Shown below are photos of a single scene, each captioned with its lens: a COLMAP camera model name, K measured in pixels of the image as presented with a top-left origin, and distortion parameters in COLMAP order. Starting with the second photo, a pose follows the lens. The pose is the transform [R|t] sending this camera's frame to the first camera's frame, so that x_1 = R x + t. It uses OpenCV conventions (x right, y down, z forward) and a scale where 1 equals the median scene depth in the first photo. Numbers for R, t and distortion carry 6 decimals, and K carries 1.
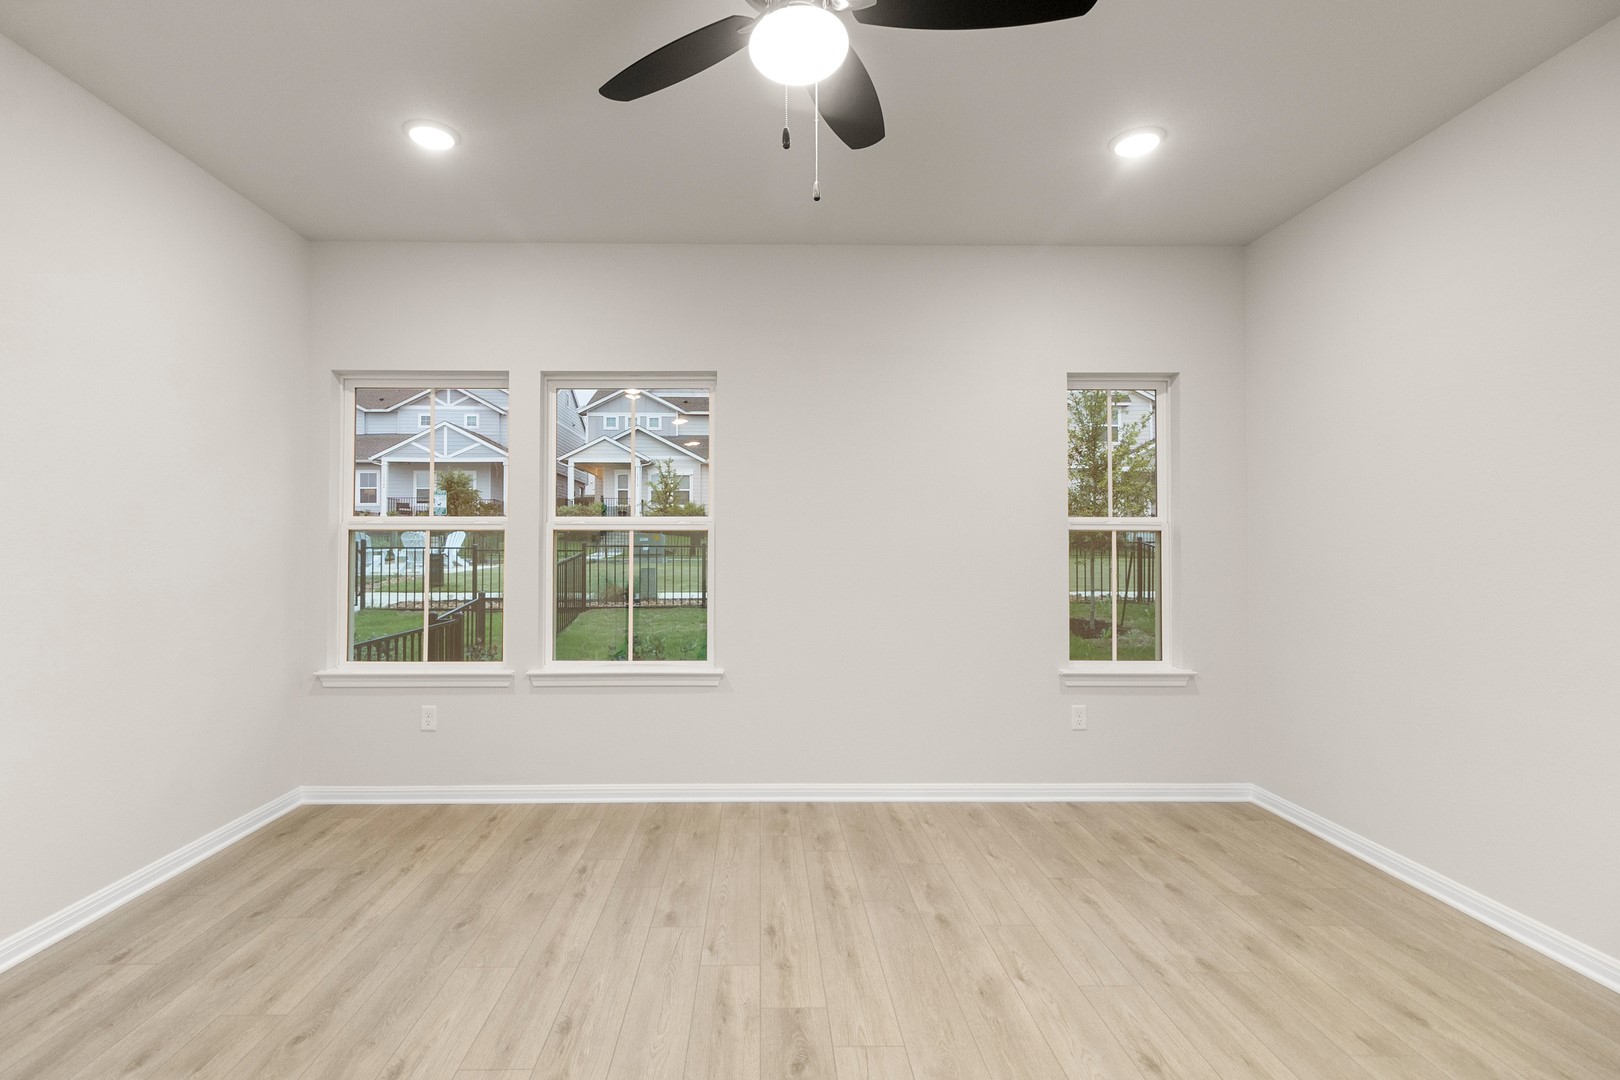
lens RADIAL K [[767.2, 0, 771.1], [0, 767.2, 537.7], [0, 0, 1]] dist [0.001992, 0.000320]
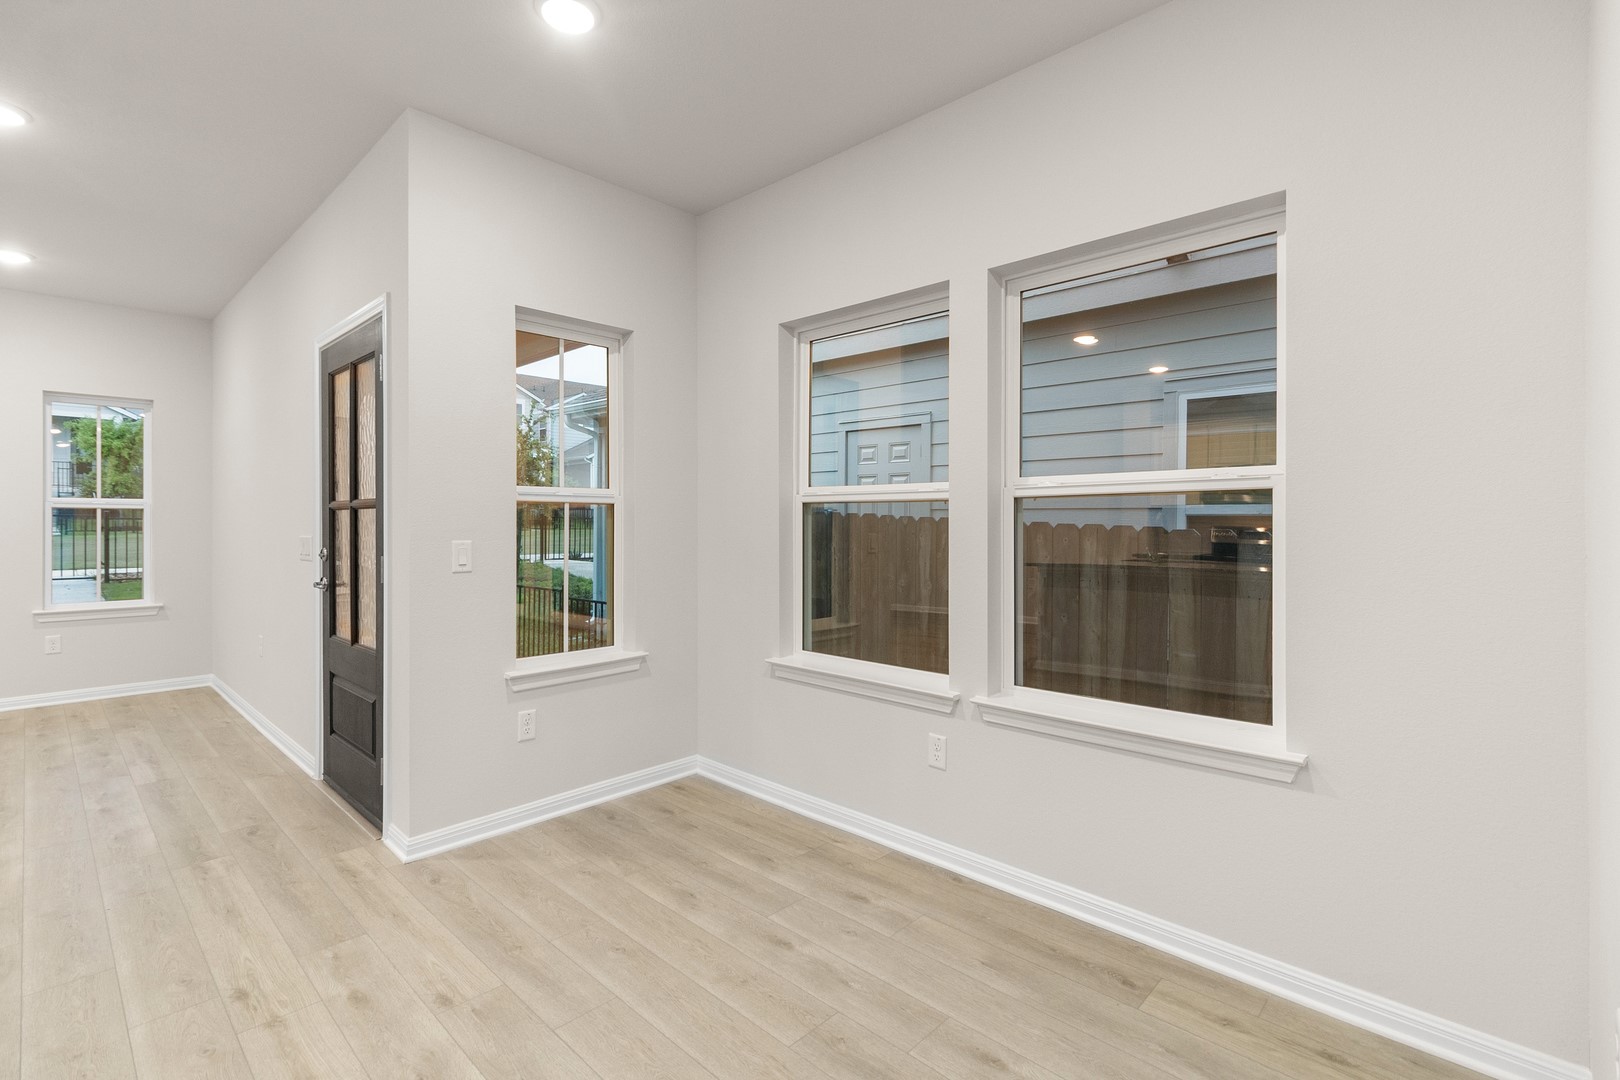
lens RADIAL K [[749.1, 0, 807.1], [0, 749.1, 523.8], [0, 0, 1]] dist [0.001480, 0.000064]
pose [[0.701498, -0.006513, 0.712641, 0.402715], [-0.006238, 0.999864, 0.015279, -0.009915], [-0.712644, -0.015164, 0.701362, -0.912949]]
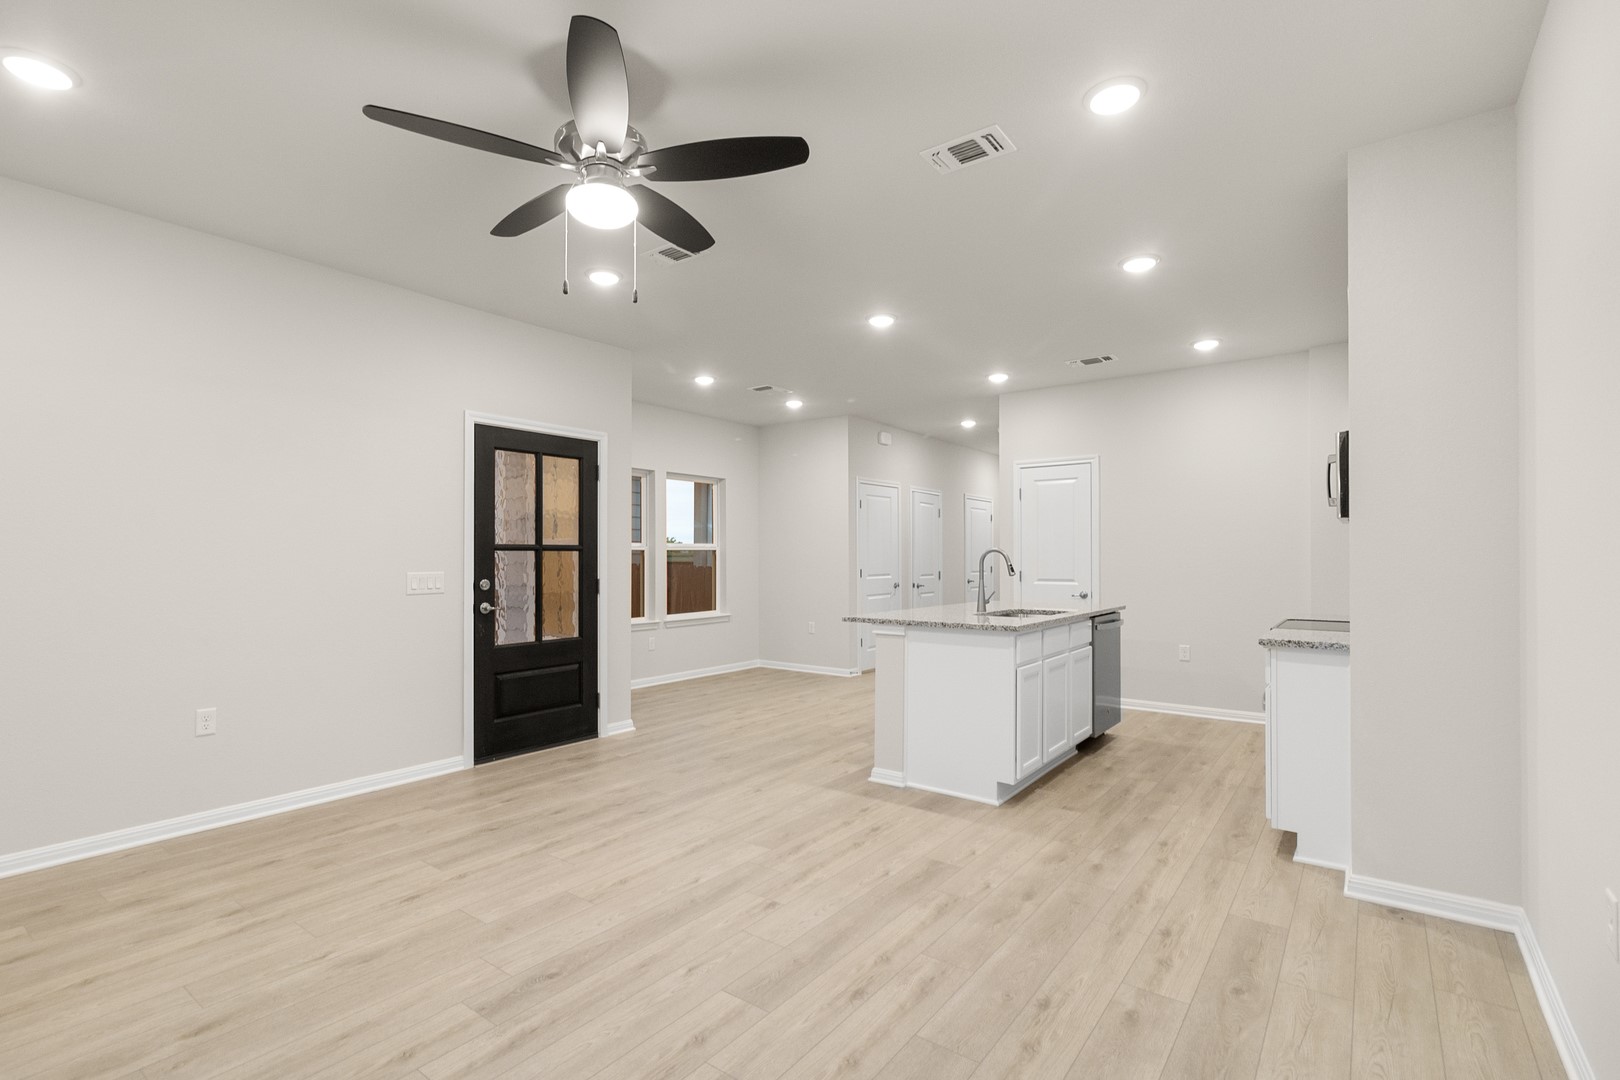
lens RADIAL K [[763.4, 0, 790.6], [0, 763.4, 555.8], [0, 0, 1]] dist [0.001961, 0.000251]
pose [[-0.785987, -0.000132, 0.618243, -0.511778], [-0.008332, 0.999911, -0.010379, 0.008533], [-0.618187, -0.013309, -0.785918, 0.861728]]
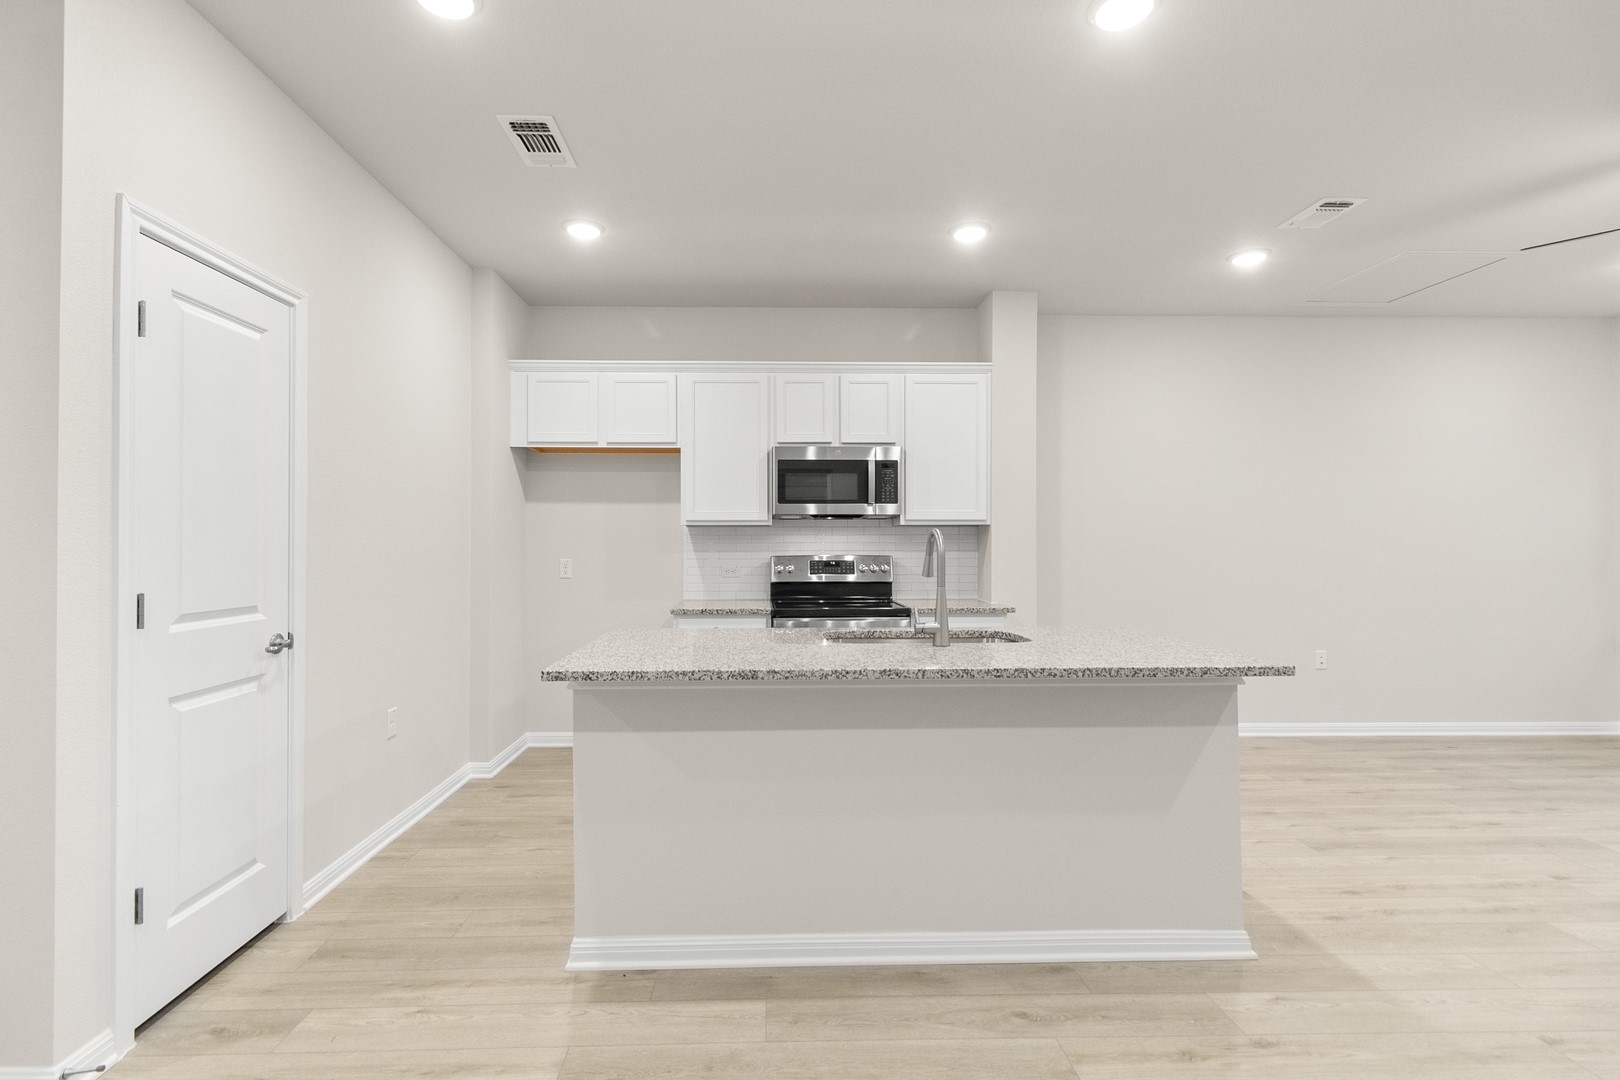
lens RADIAL K [[750.8, 0, 787.5], [0, 750.8, 535.1], [0, 0, 1]] dist [0.001142, 0.000441]
pose [[0.016803, -0.014934, -0.999747, 0.712985], [0.010813, 0.999833, -0.014753, -0.006087], [0.999800, -0.010562, 0.016961, -0.501870]]
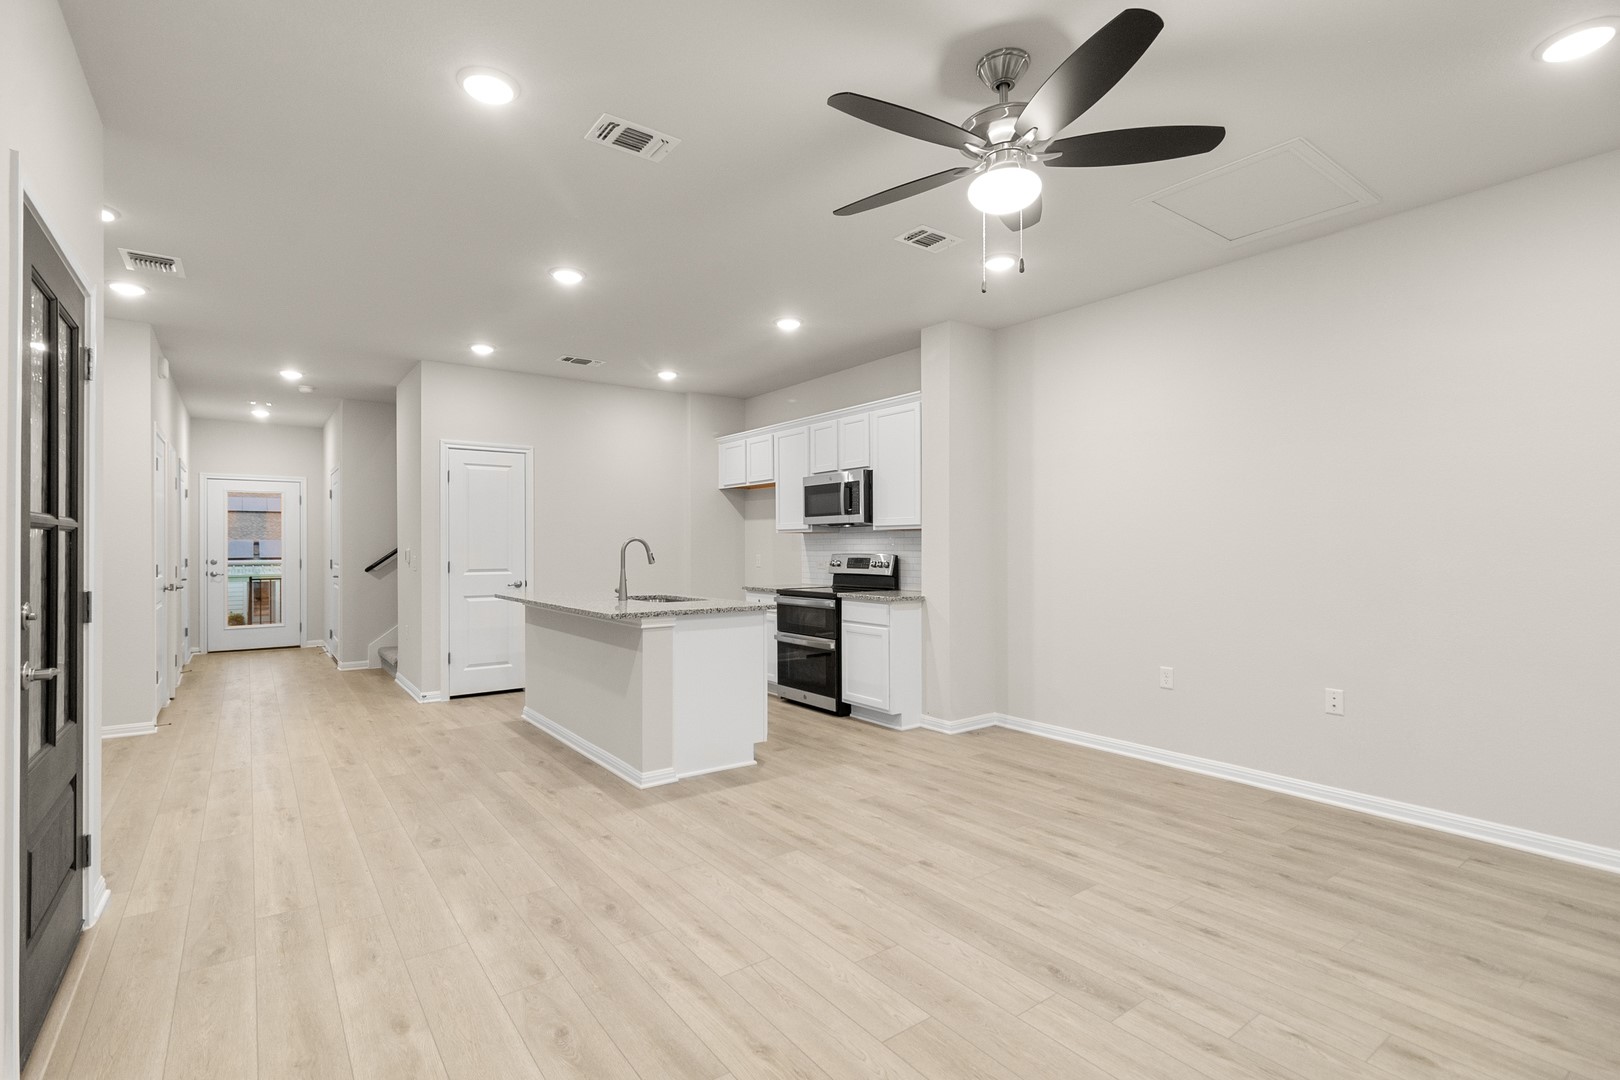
lens RADIAL K [[756.8, 0, 803.9], [0, 756.8, 544.2], [0, 0, 1]] dist [0.002155, 0.000654]
pose [[-0.812803, -0.002536, -0.582533, 0.529159], [0.006211, 0.999896, -0.013019, 0.009530], [0.582506, -0.014200, -0.812703, 0.871320]]
